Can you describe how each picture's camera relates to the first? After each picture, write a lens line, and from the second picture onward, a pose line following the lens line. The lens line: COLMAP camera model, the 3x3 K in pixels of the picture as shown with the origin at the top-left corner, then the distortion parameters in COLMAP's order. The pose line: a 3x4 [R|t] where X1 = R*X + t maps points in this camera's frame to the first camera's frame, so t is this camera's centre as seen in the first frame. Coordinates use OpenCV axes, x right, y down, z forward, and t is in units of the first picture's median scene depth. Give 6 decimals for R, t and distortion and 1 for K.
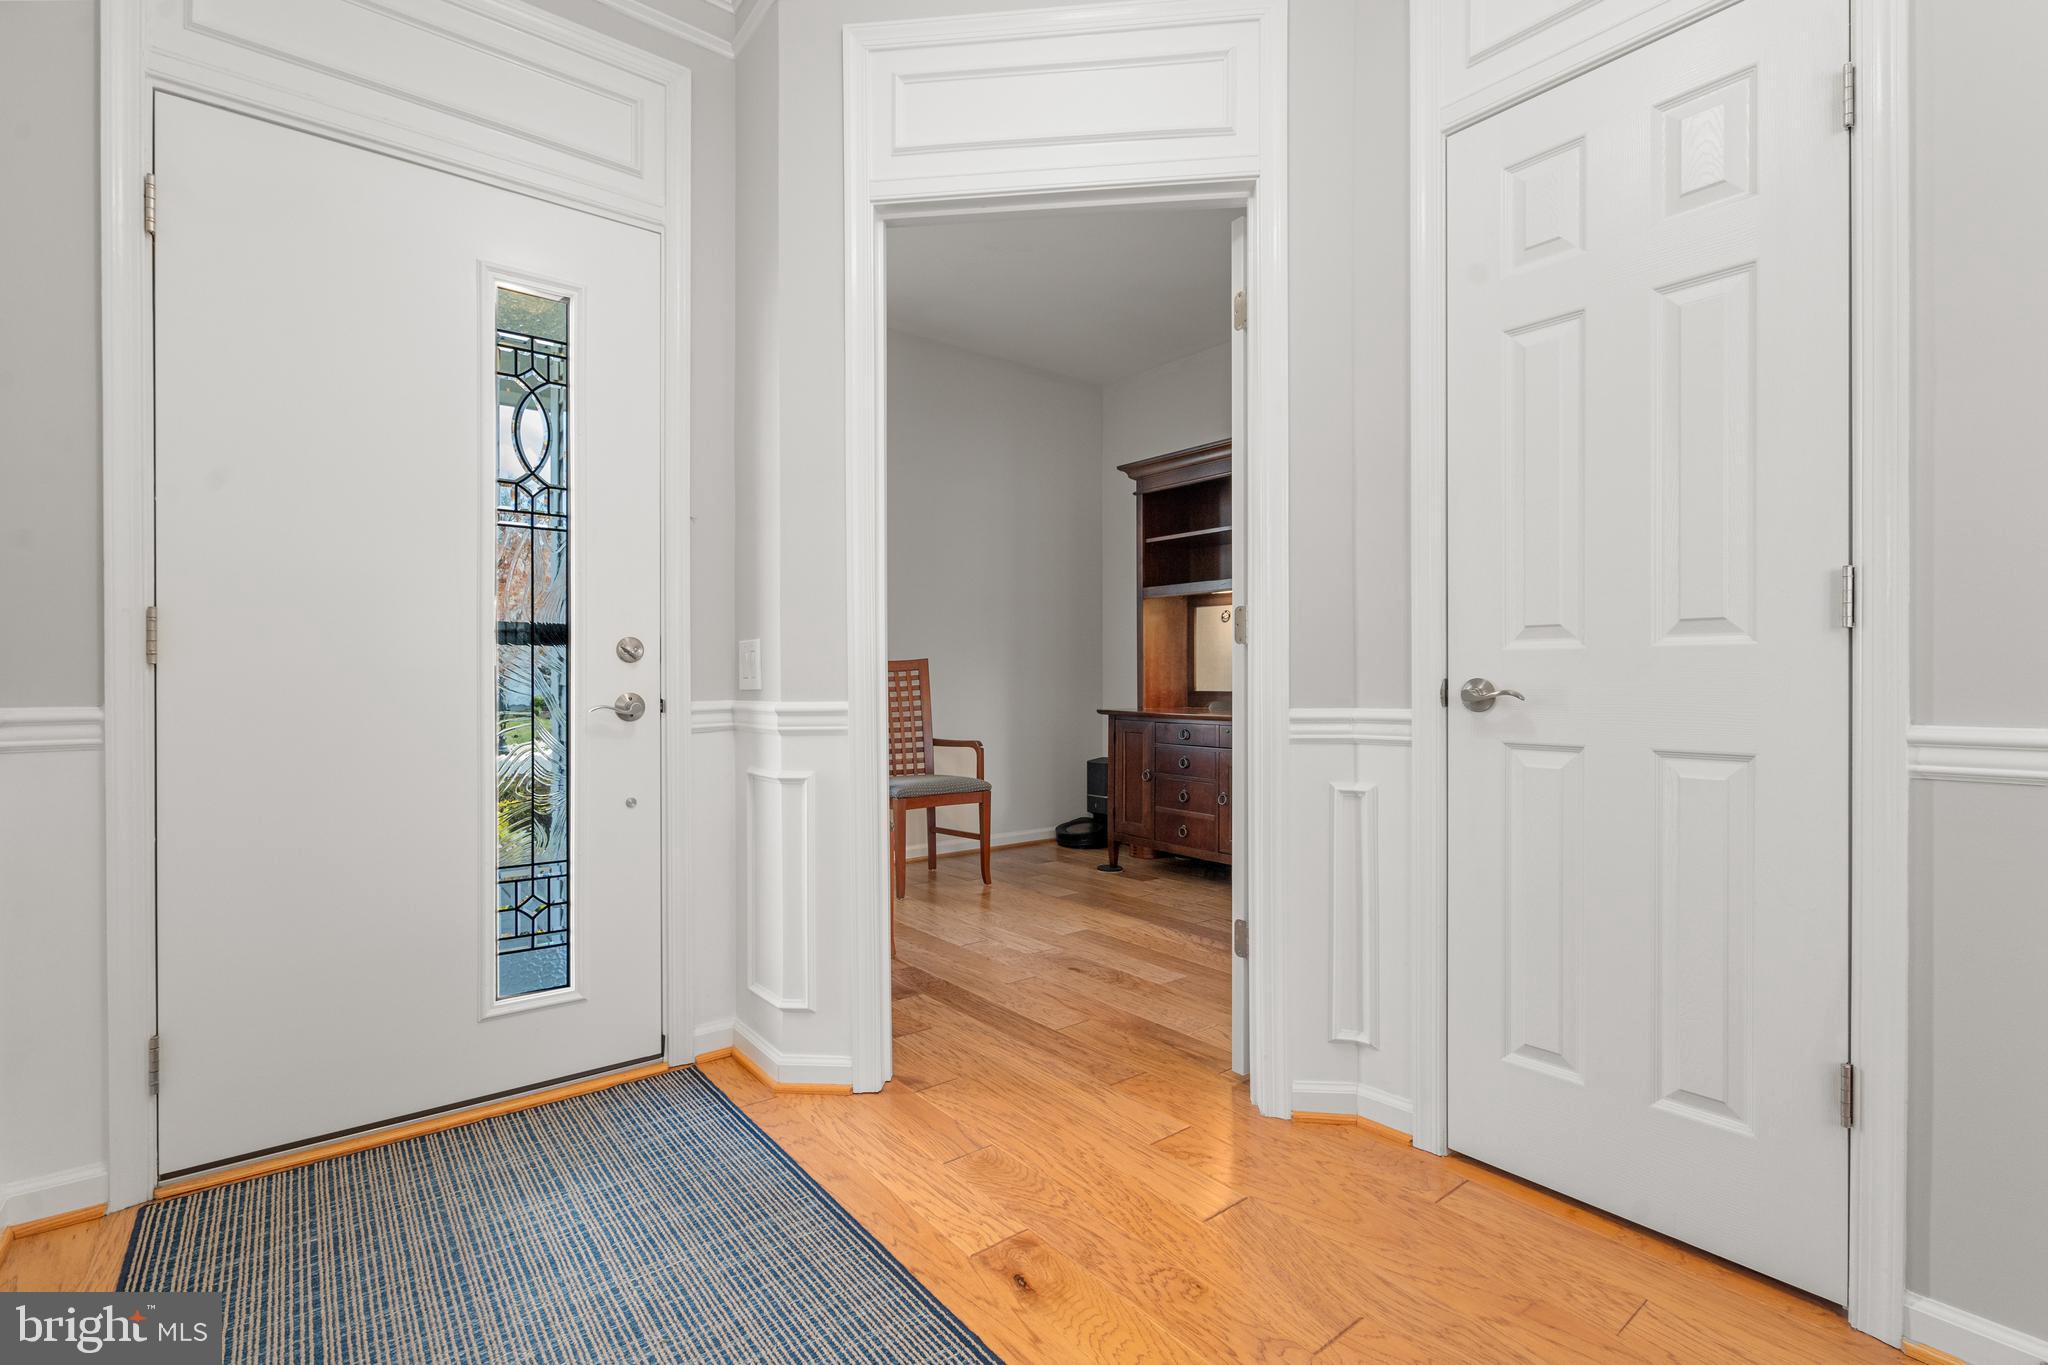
lens RADIAL K [[921.0, 0, 1025.1], [0, 921.0, 686.8], [0, 0, 1]] dist [-0.004749, 0.001943]
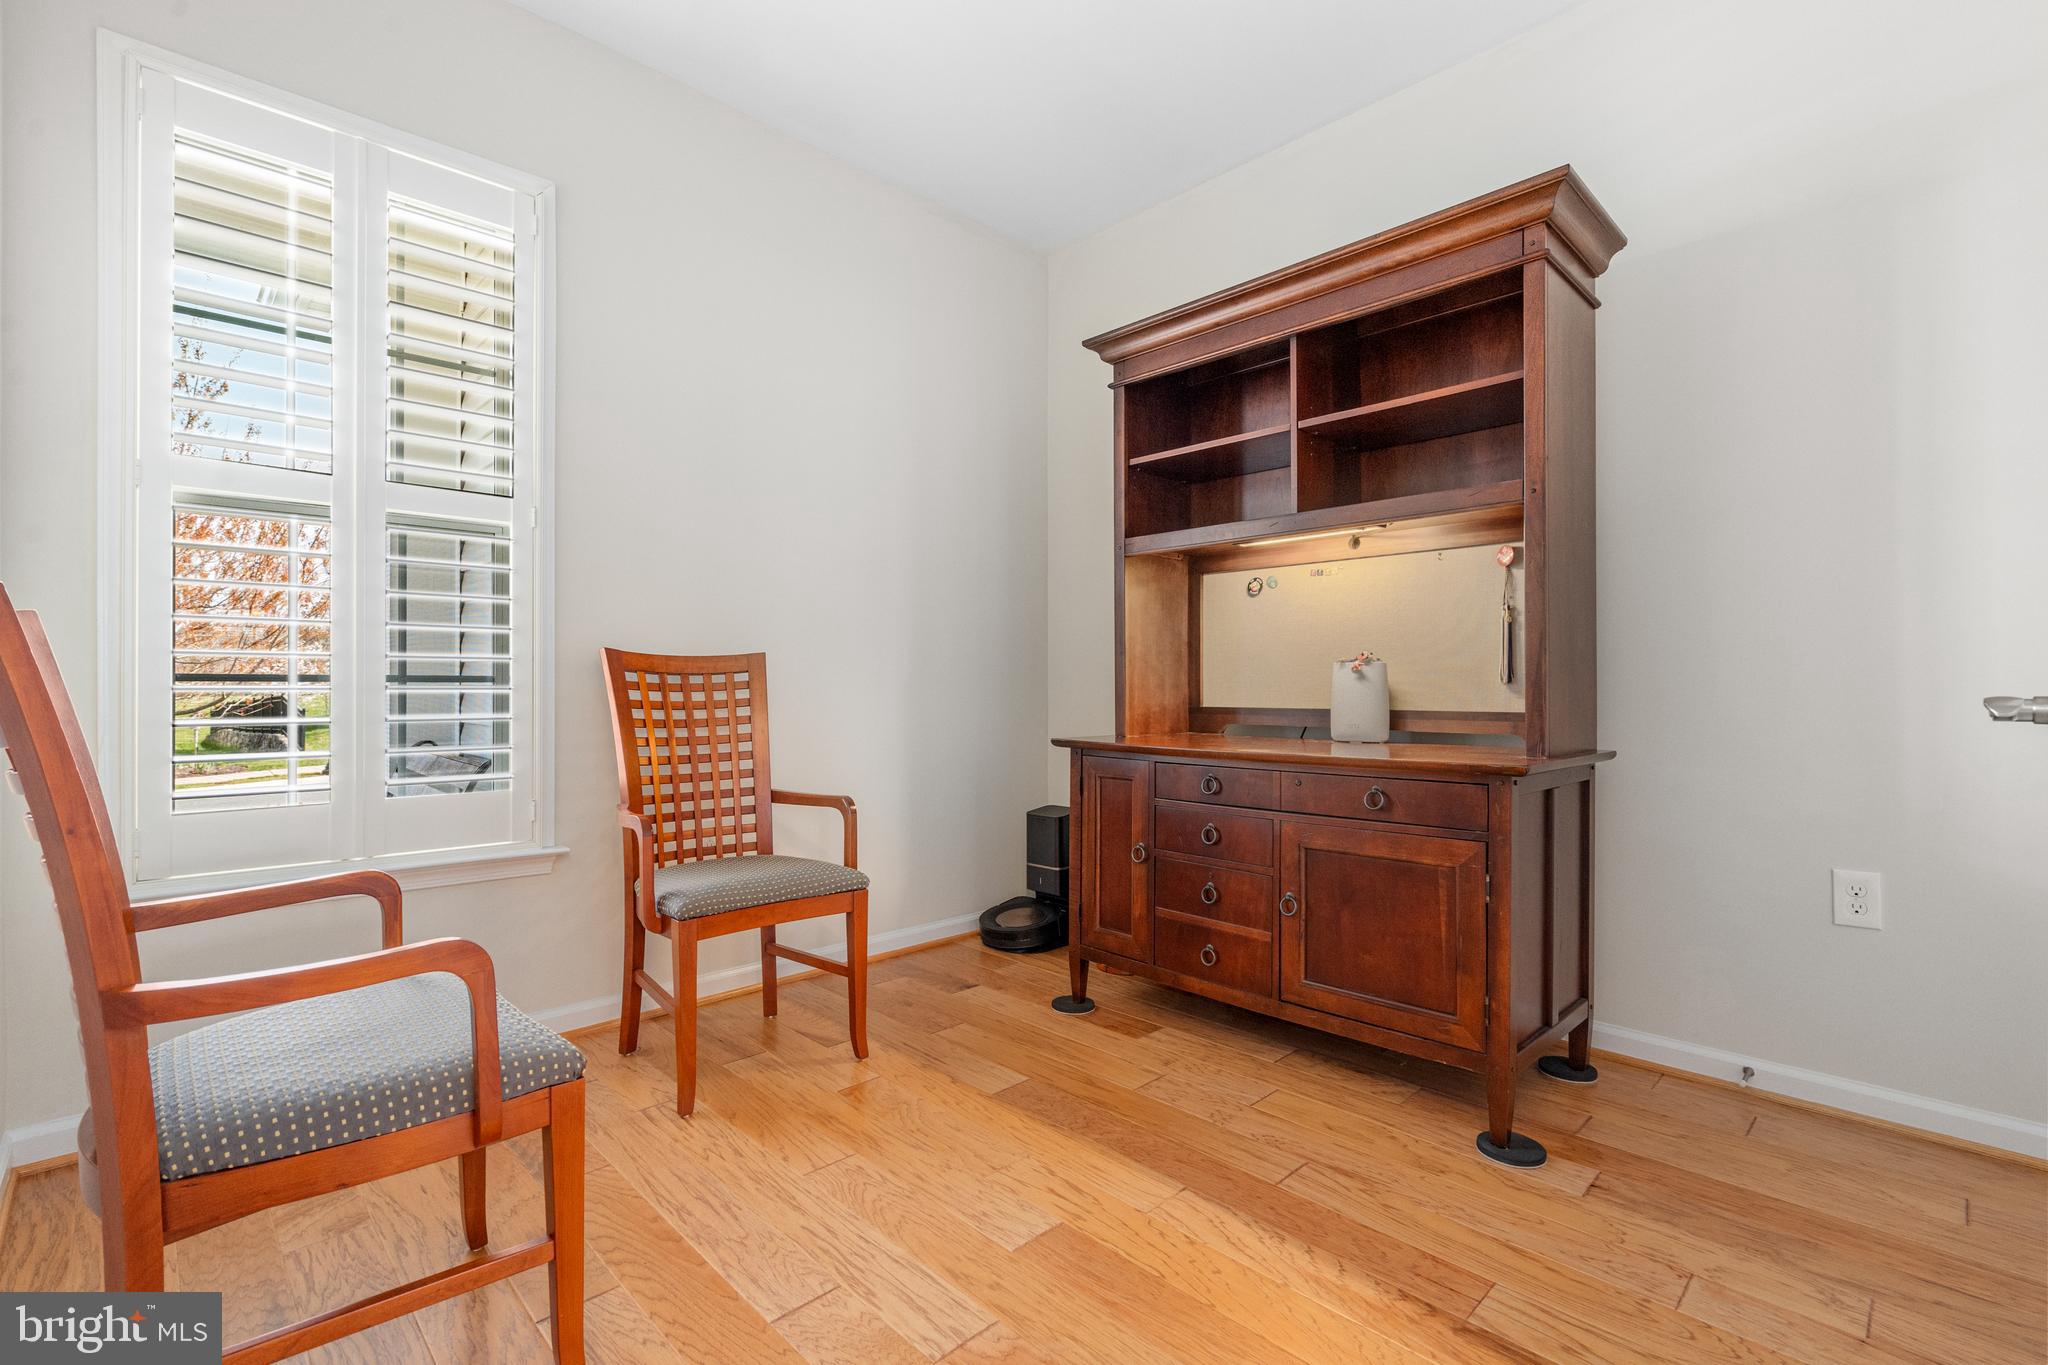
lens RADIAL K [[921.0, 0, 1034.8], [0, 921.0, 691.8], [0, 0, 1]] dist [-0.004749, 0.001943]
pose [[0.994305, 0.000092, 0.106569, 0.003364], [-0.000126, 1.000000, 0.000309, -0.006119], [-0.106569, -0.000321, 0.994305, 0.404299]]
